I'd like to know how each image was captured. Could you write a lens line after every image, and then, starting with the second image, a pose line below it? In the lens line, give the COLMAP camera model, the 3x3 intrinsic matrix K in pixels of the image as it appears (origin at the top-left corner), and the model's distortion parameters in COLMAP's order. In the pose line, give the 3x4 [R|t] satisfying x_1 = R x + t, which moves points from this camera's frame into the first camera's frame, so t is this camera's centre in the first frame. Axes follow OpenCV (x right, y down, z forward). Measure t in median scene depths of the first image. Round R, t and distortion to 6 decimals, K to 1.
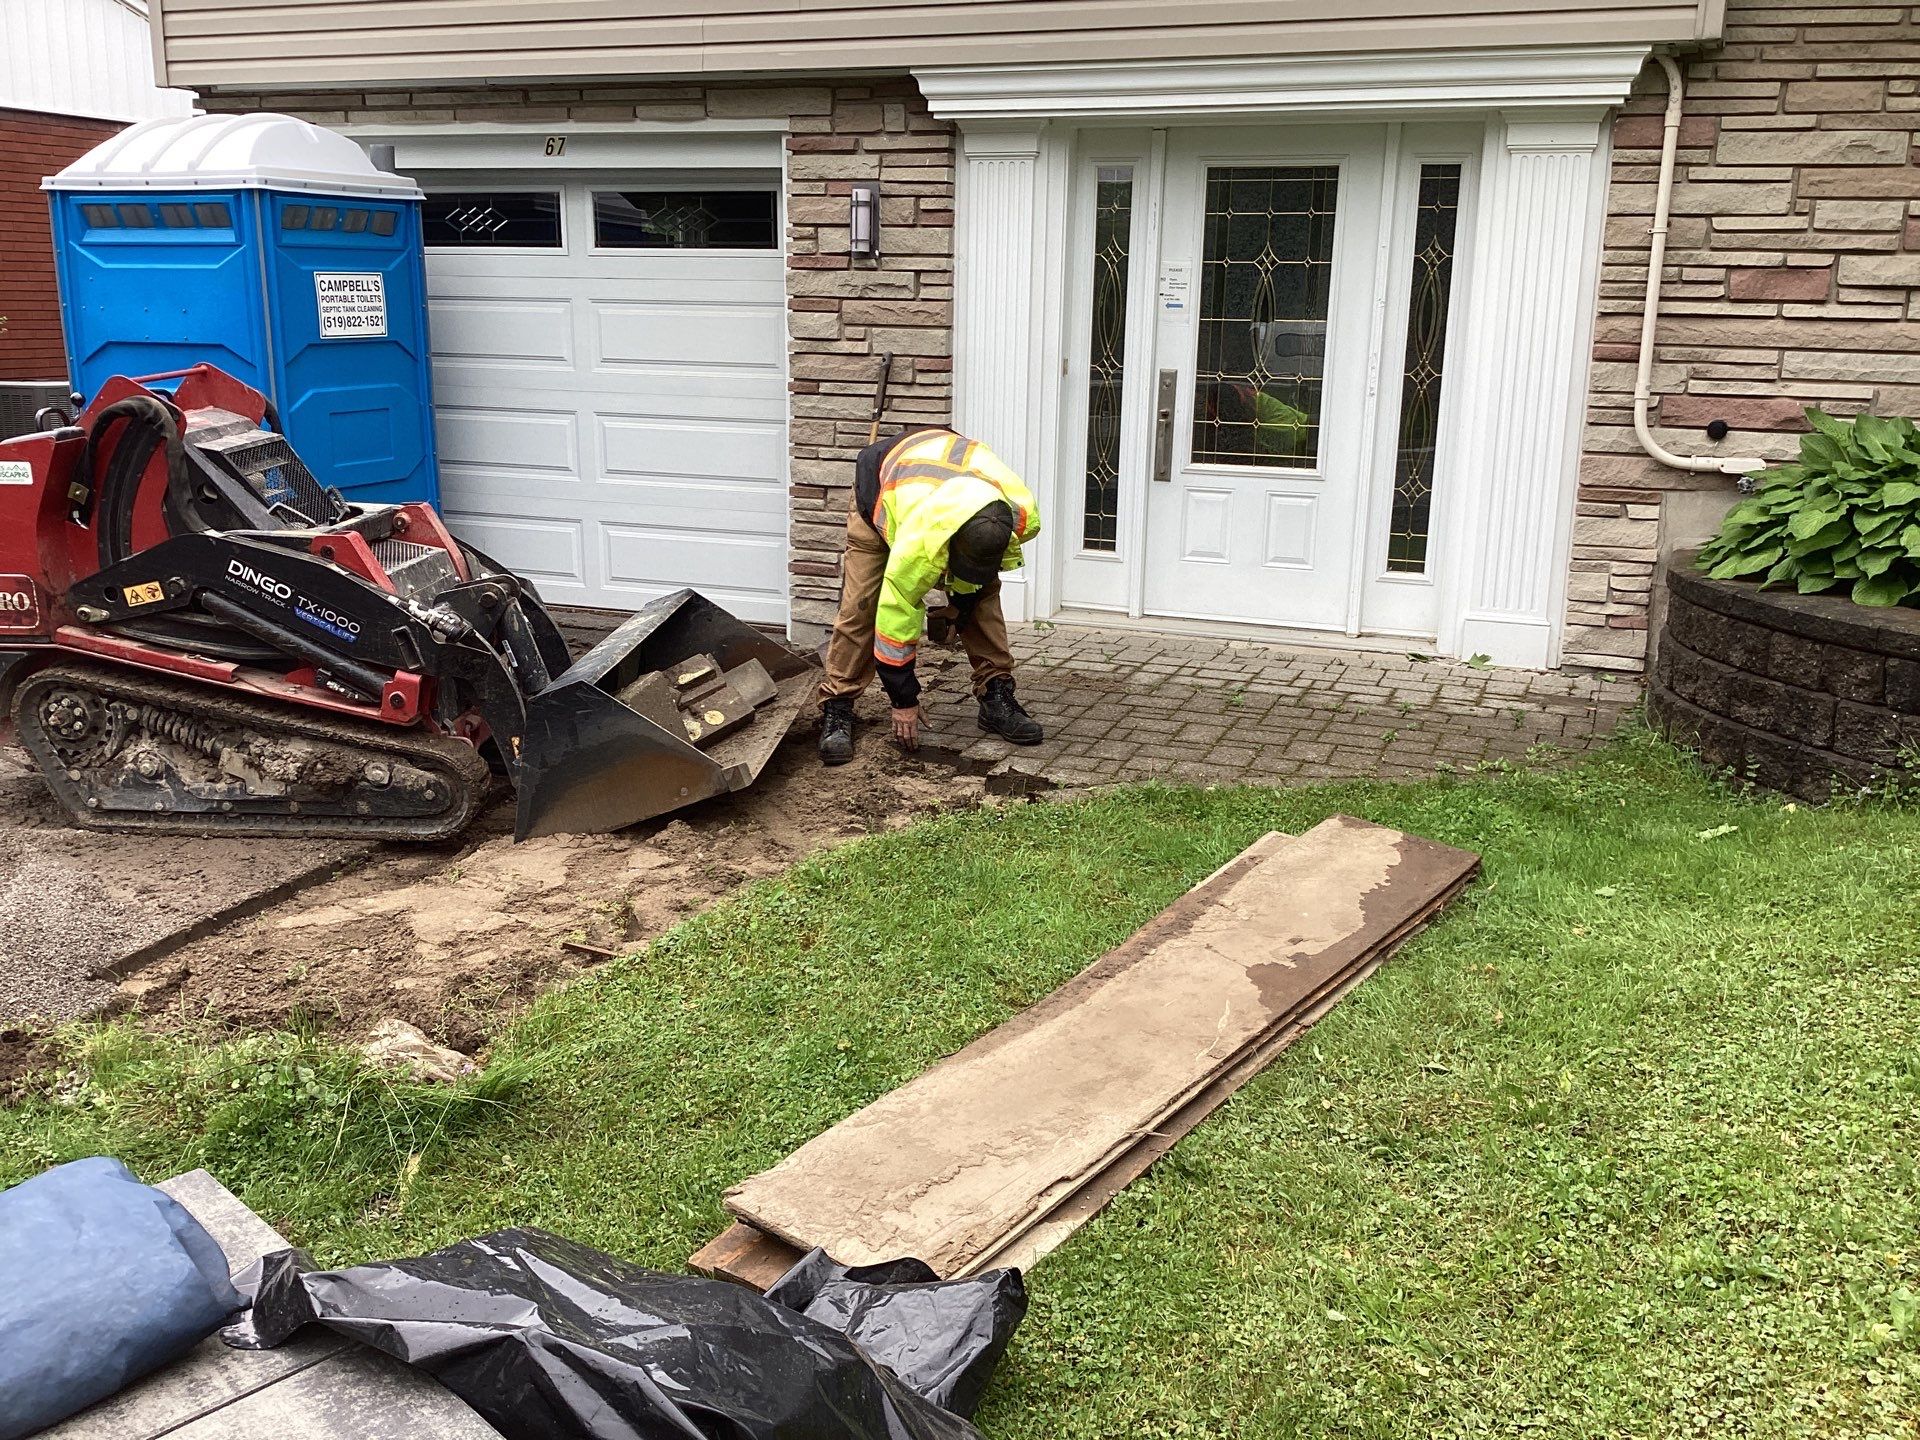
lens RADIAL K [[1736.1, 0, 953.1], [0, 1736.1, 734.5], [0, 0, 1]] dist [0.104534, -0.202757]
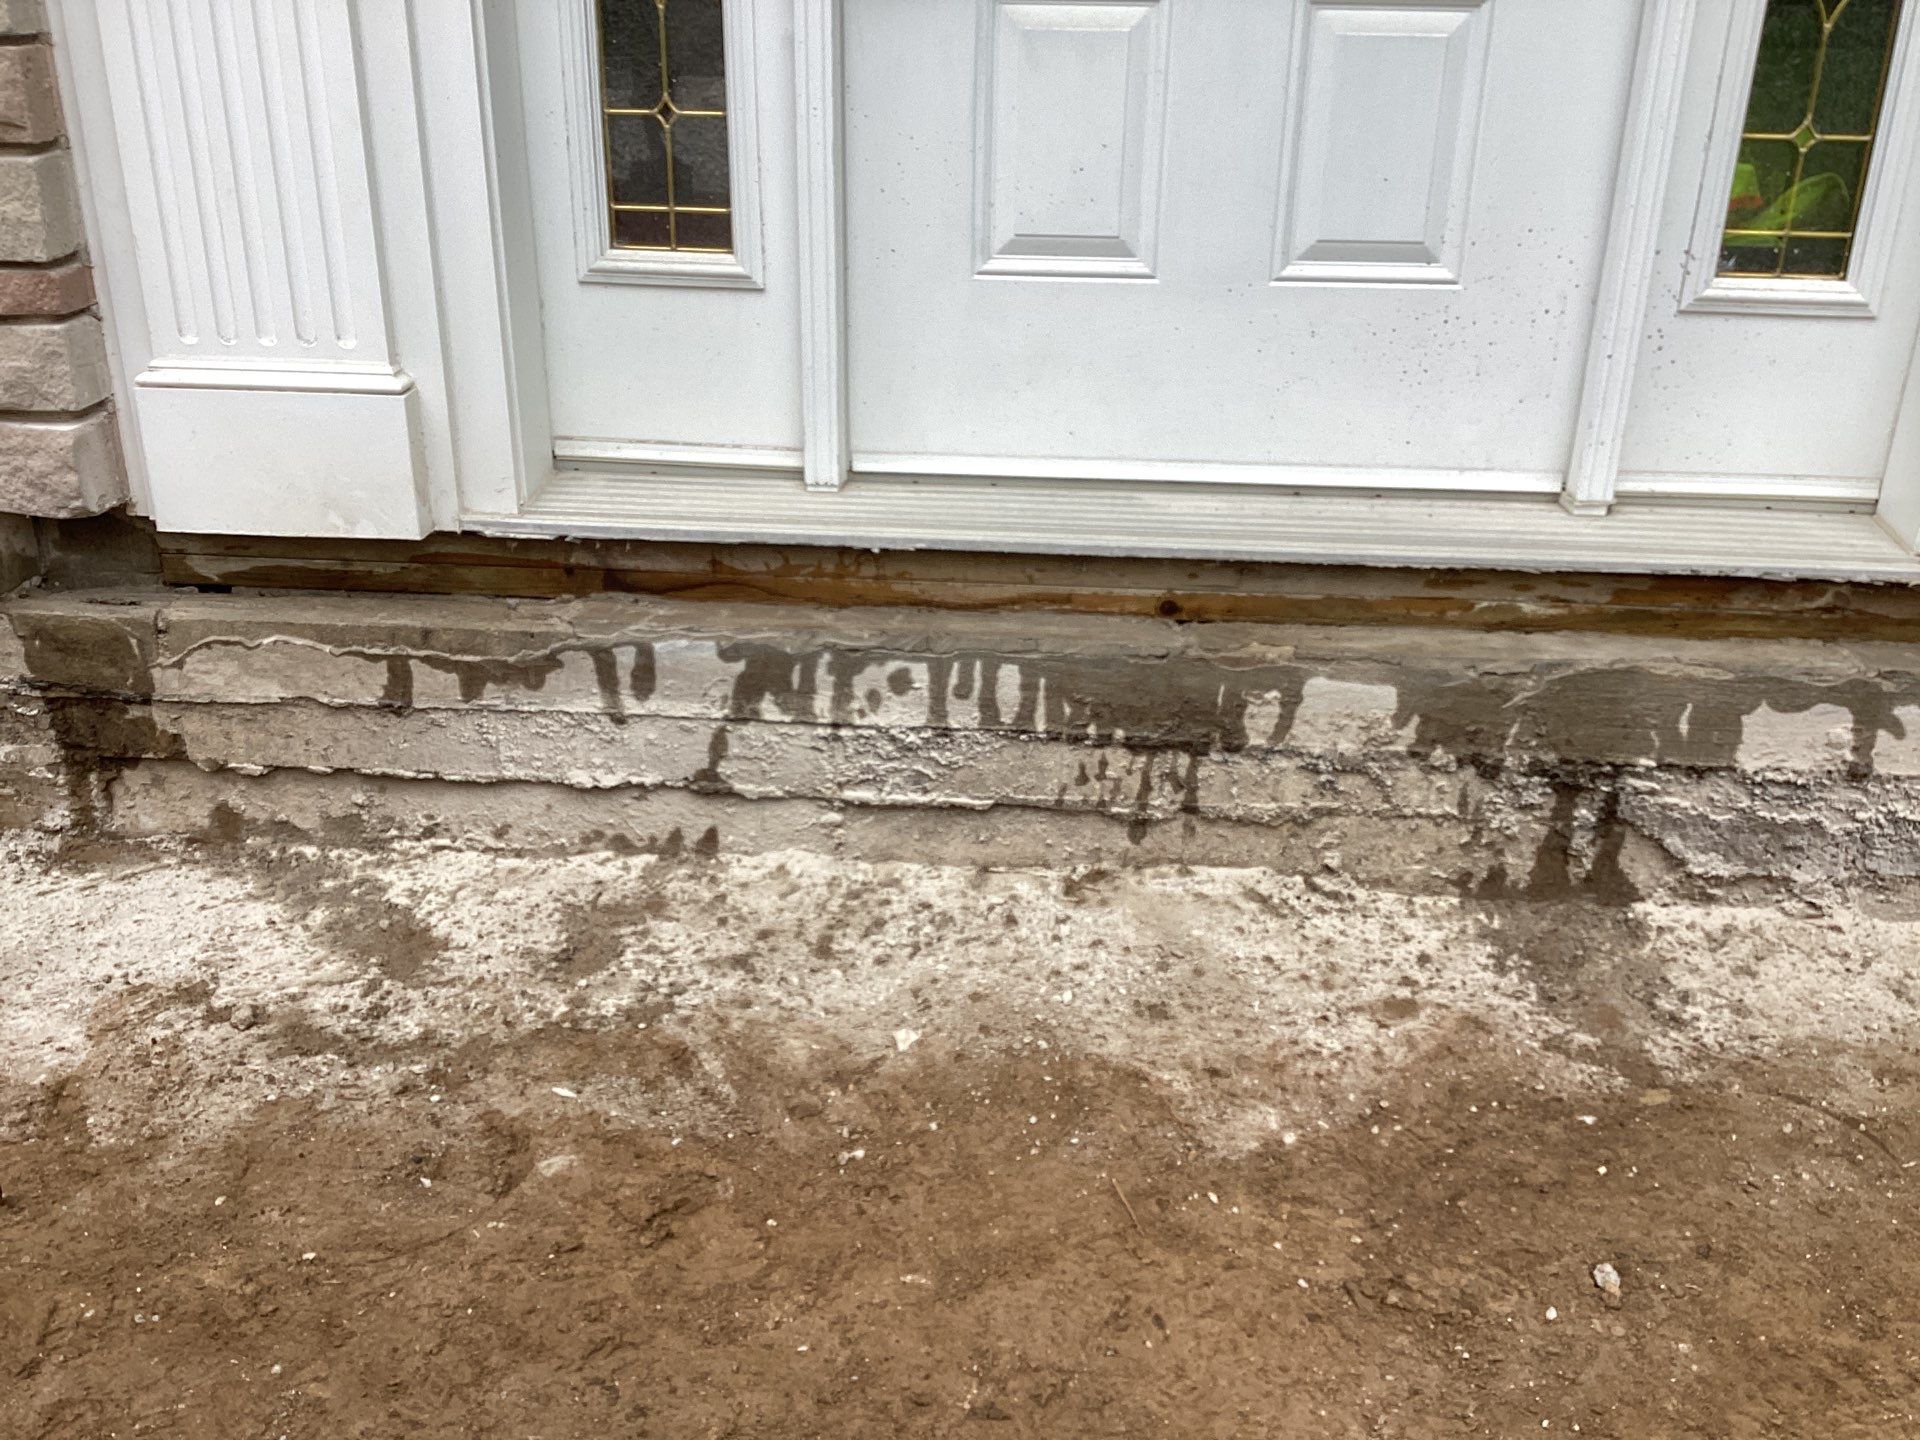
lens RADIAL K [[1638.5, 0, 960.0], [0, 1638.5, 720.0], [0, 0, 1]] dist [0.057502, -0.111982]
pose [[0.949915, -0.132465, 0.283046, 0.047048], [0.079879, 0.978552, 0.189882, -0.084866], [-0.302128, -0.157763, 0.940122, 0.787566]]
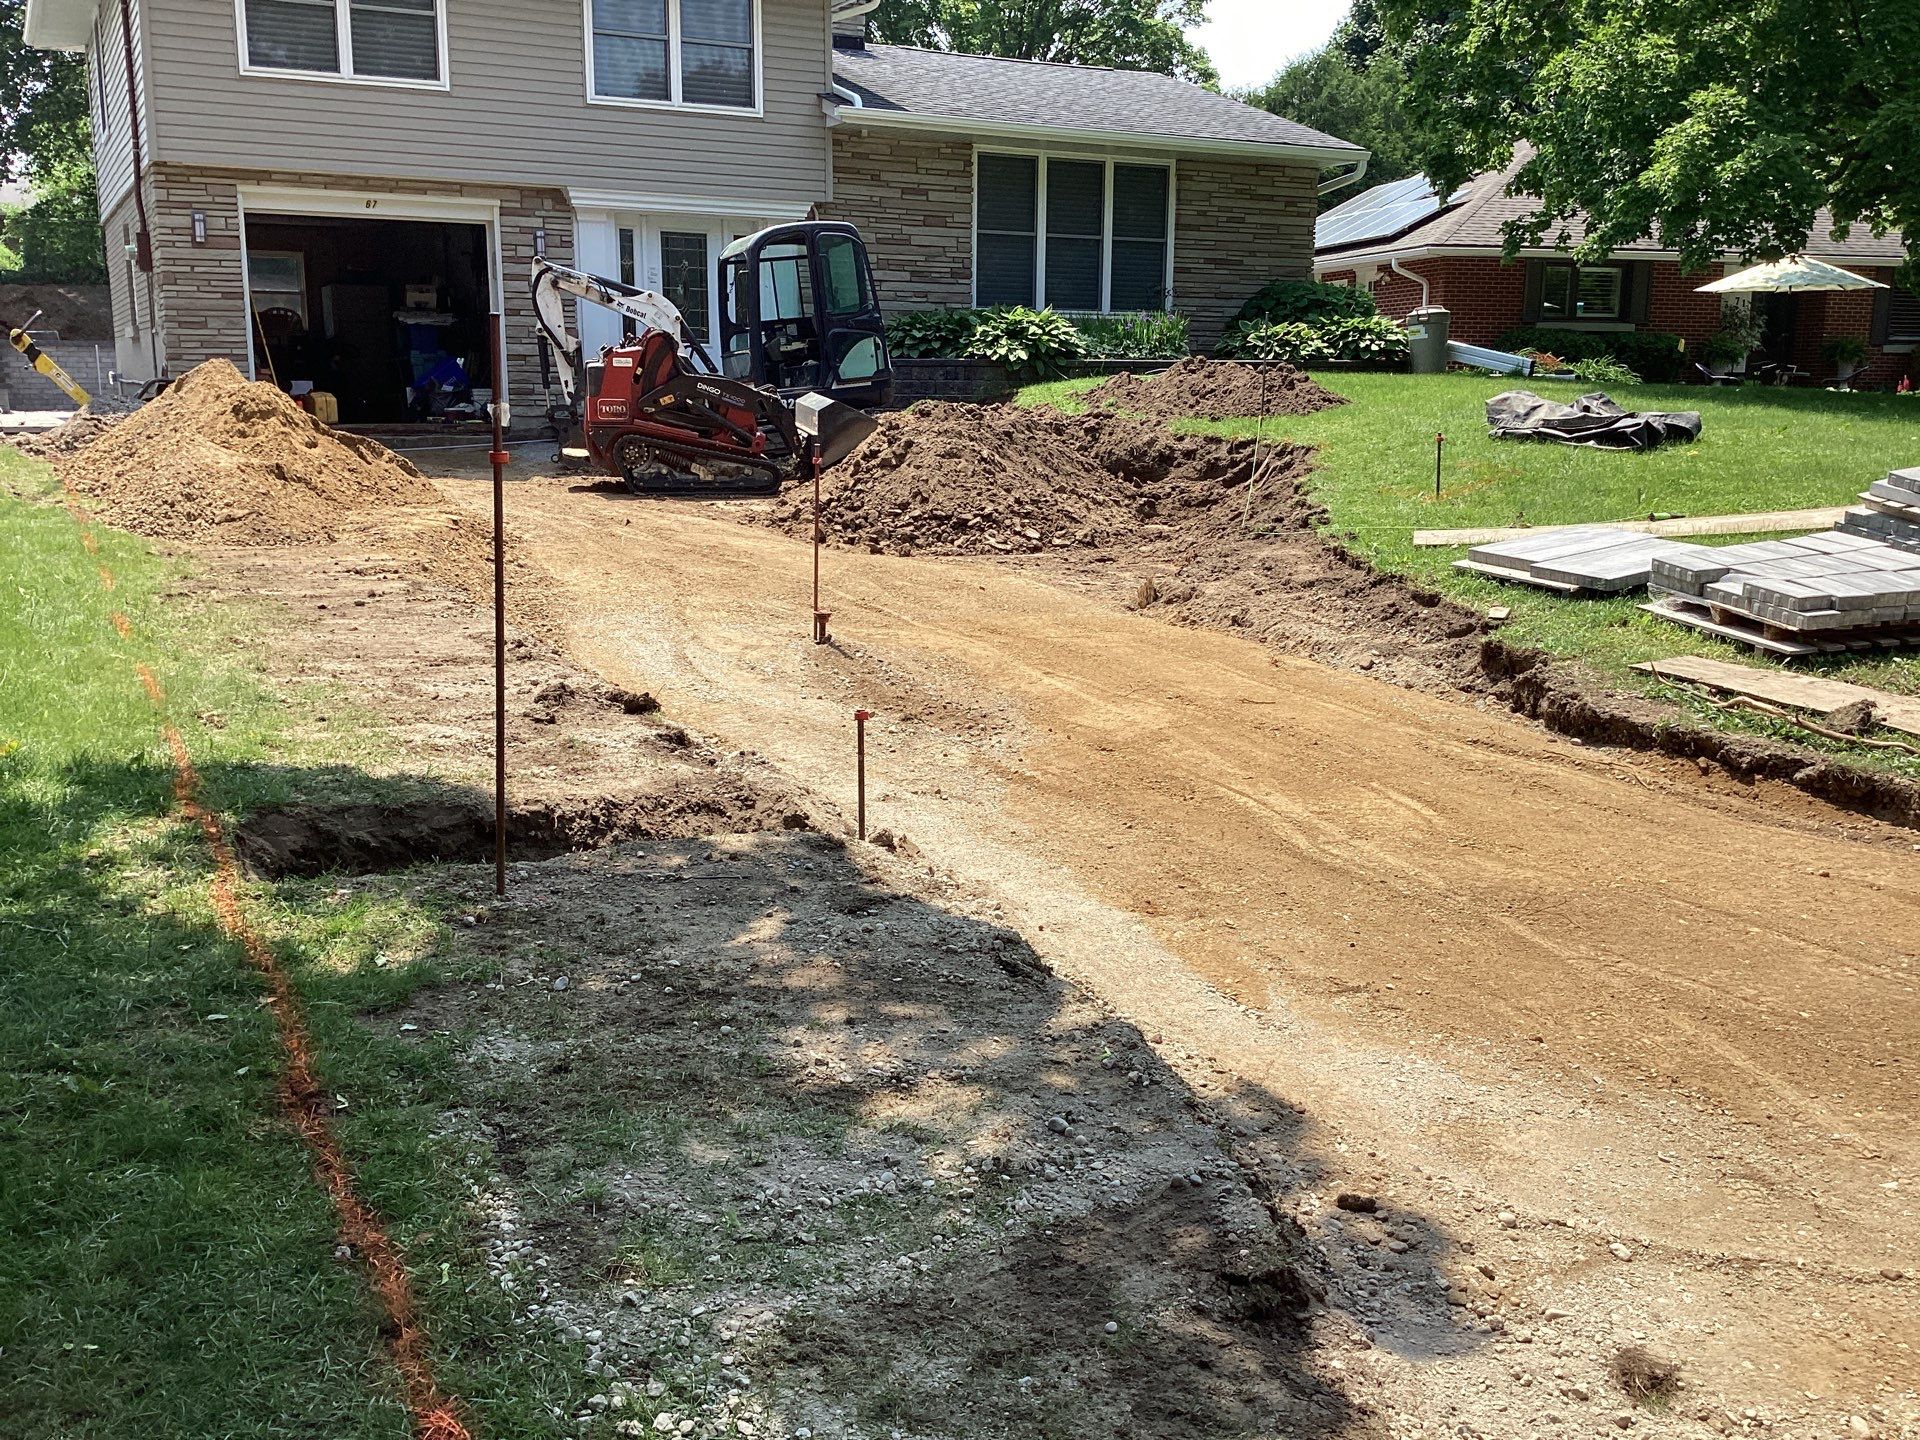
lens RADIAL K [[1744.8, 0, 975.7], [0, 1744.8, 718.7], [0, 0, 1]] dist [0.136628, -0.284982]
pose [[0.632950, -0.159728, 0.757536, -1.733105], [0.197046, 0.979499, 0.041891, 0.394629], [-0.748697, 0.122754, 0.651448, -1.044127]]
